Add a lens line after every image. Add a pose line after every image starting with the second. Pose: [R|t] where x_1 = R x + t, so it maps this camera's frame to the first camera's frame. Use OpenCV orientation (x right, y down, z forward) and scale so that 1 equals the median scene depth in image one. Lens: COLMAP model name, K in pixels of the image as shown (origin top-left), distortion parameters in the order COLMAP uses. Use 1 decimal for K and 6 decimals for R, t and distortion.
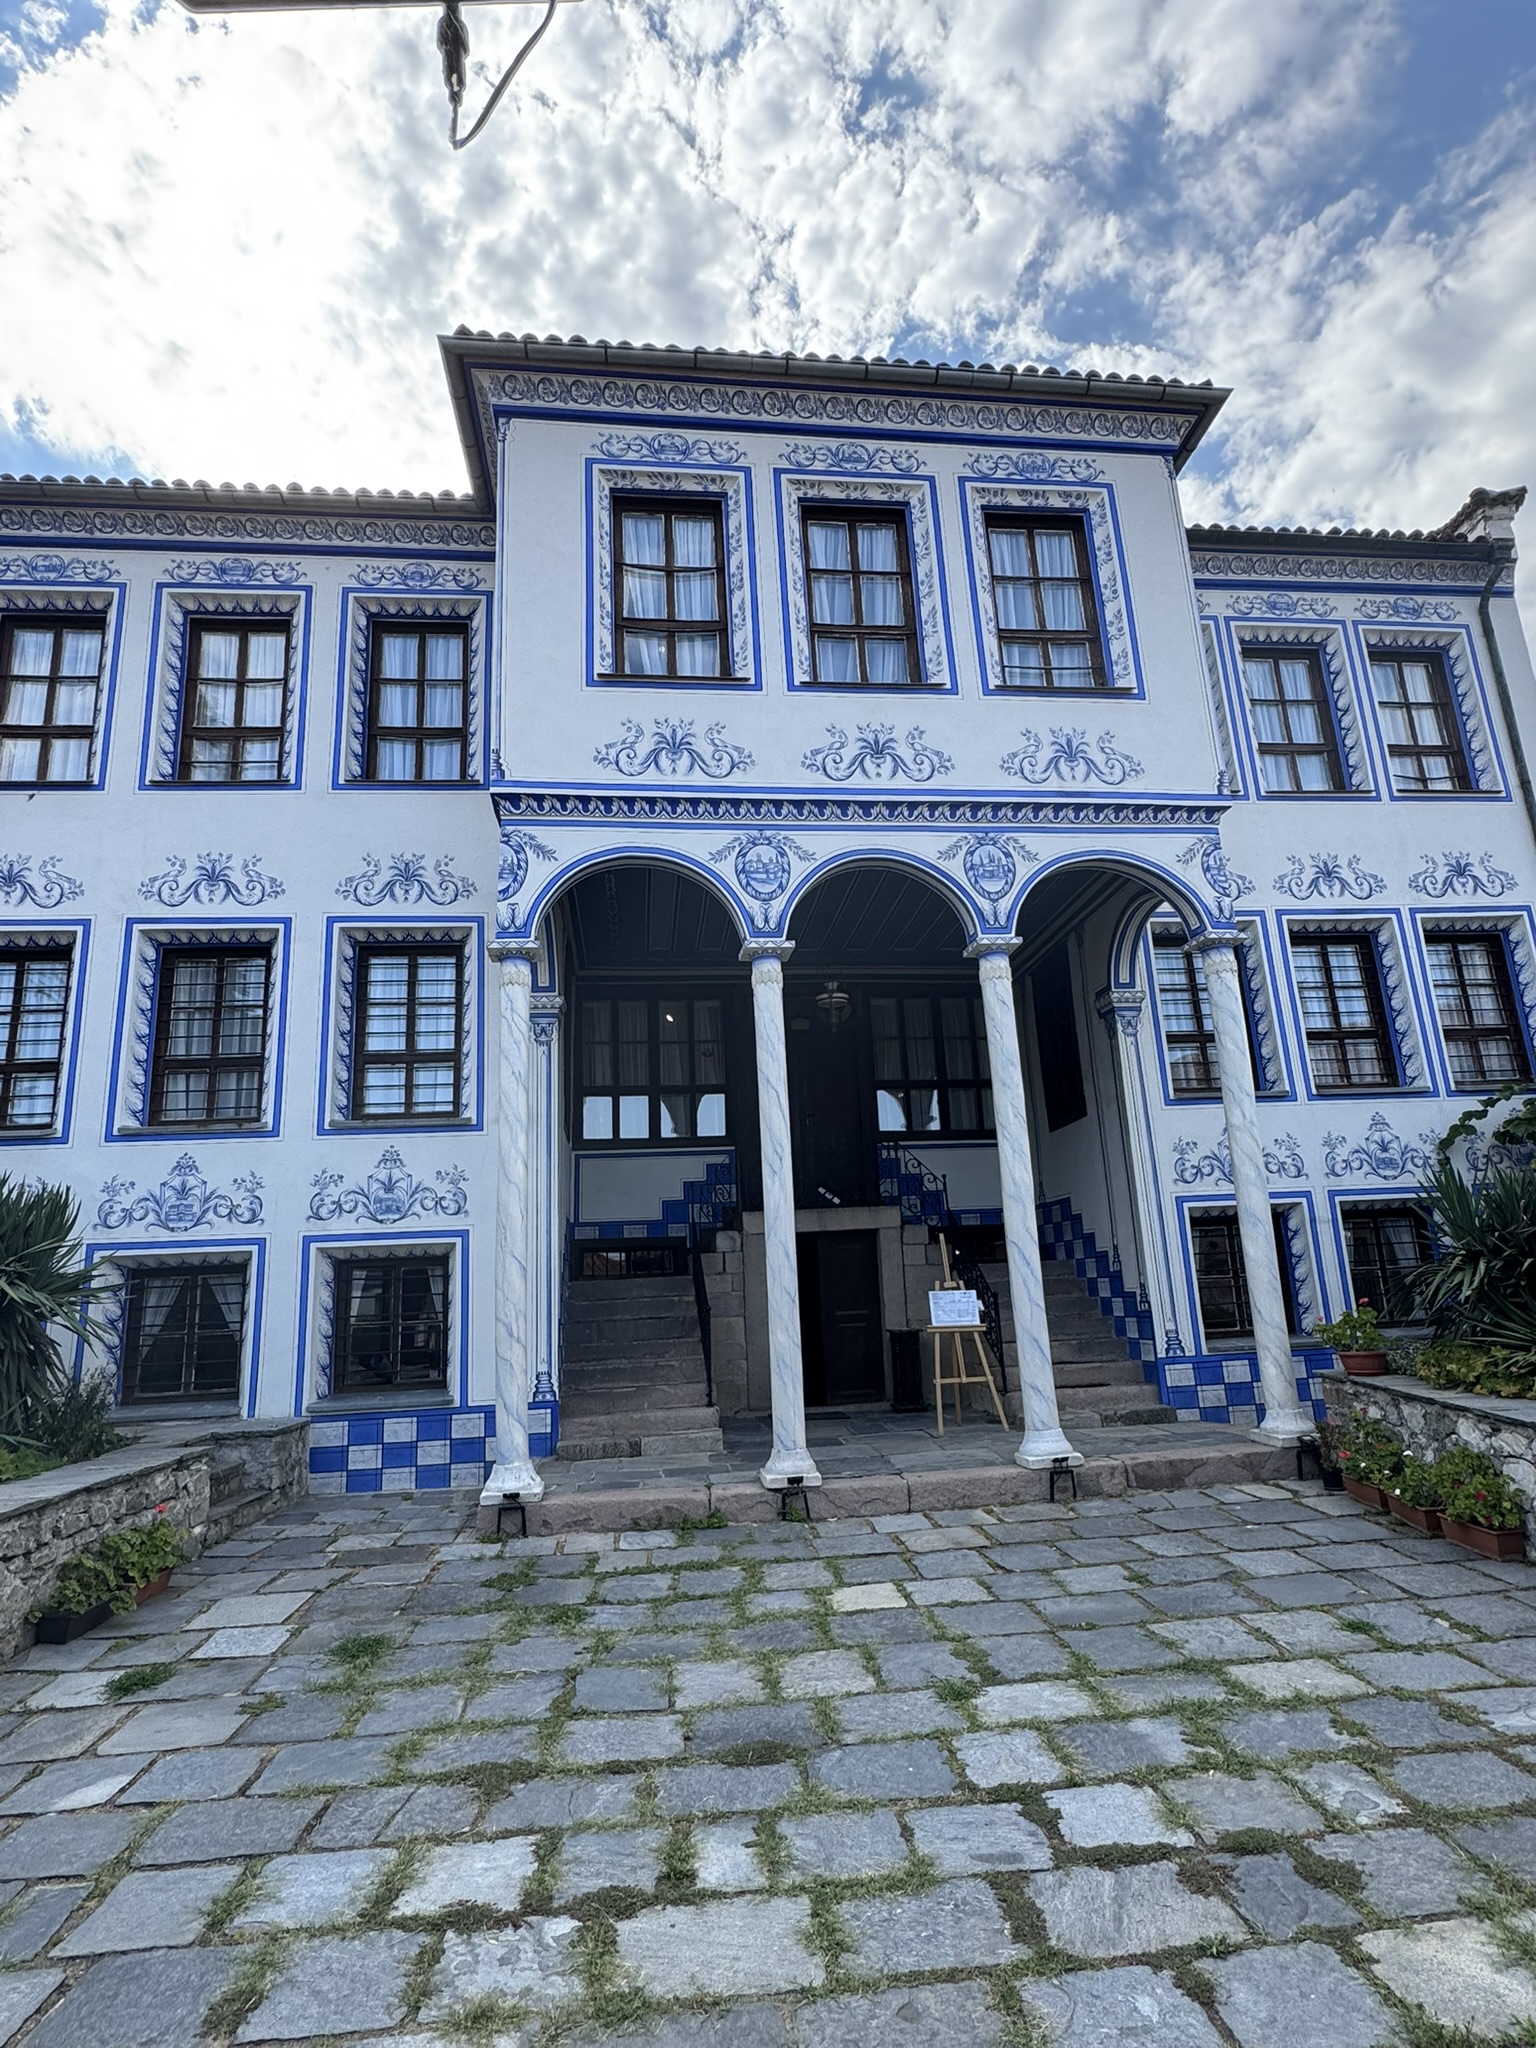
lens RADIAL K [[1074.5, 0, 769.0], [0, 1074.5, 1025.5], [0, 0, 1]] dist [0.000941, 0.000388]
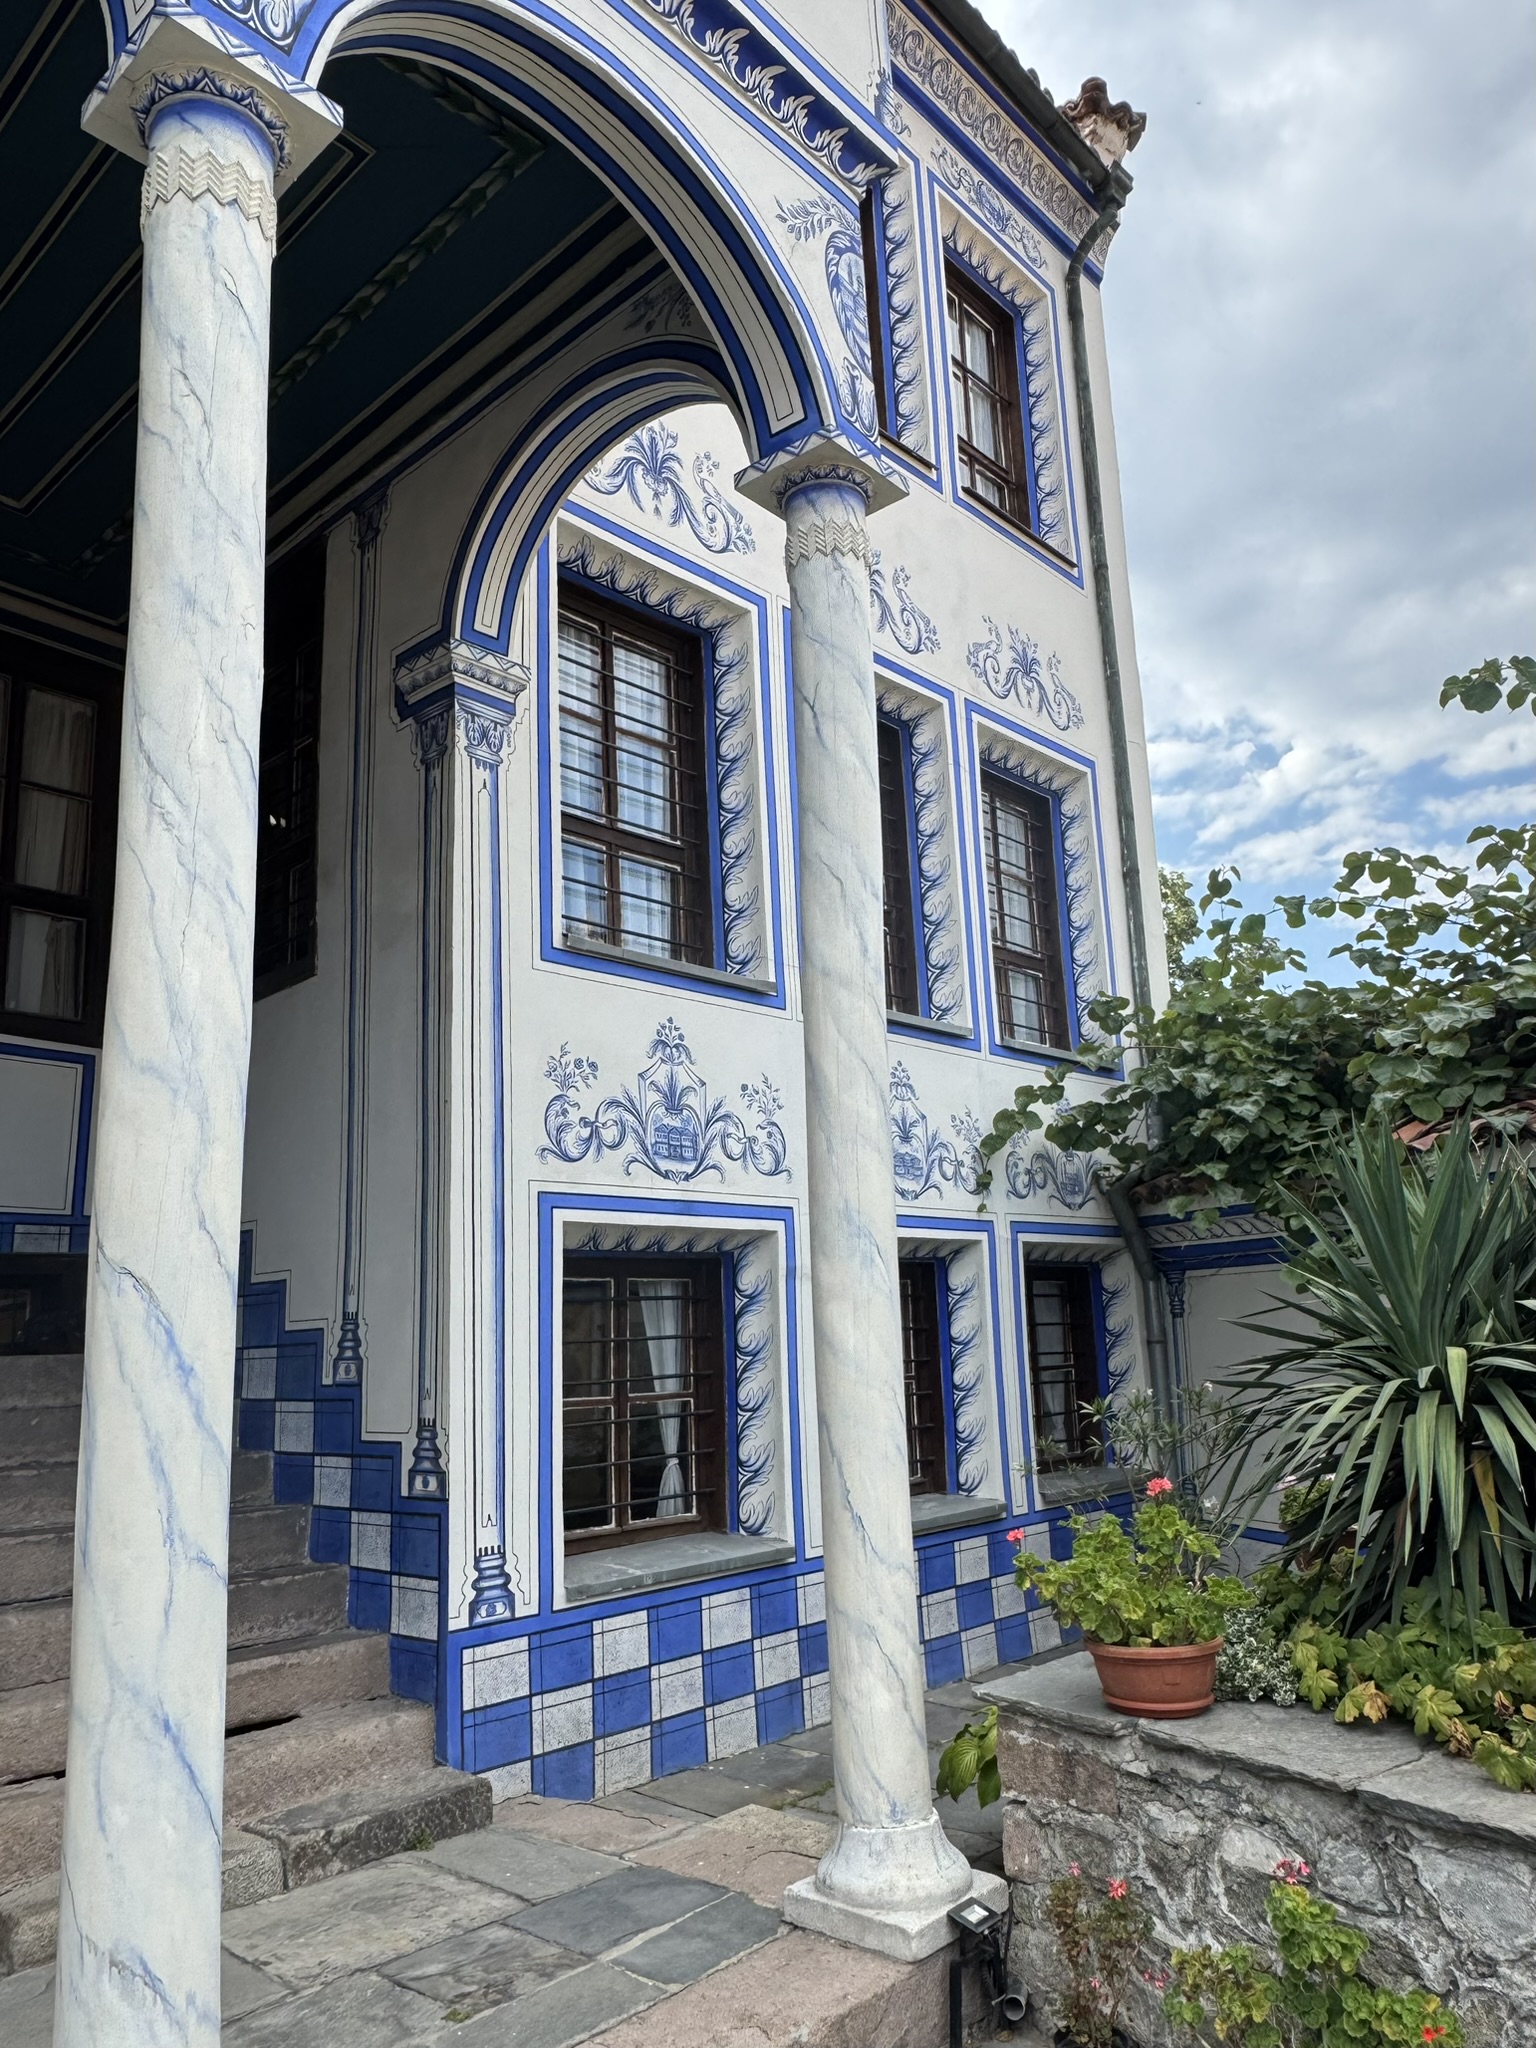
lens RADIAL K [[1417.6, 0, 739.4], [0, 1417.6, 1065.1], [0, 0, 1]] dist [-0.006680, 0.003272]
pose [[0.762997, 0.144790, 0.629978, 0.108115], [-0.155371, 0.987098, -0.038690, 0.121840], [-0.627452, -0.068360, 0.775649, 0.562066]]
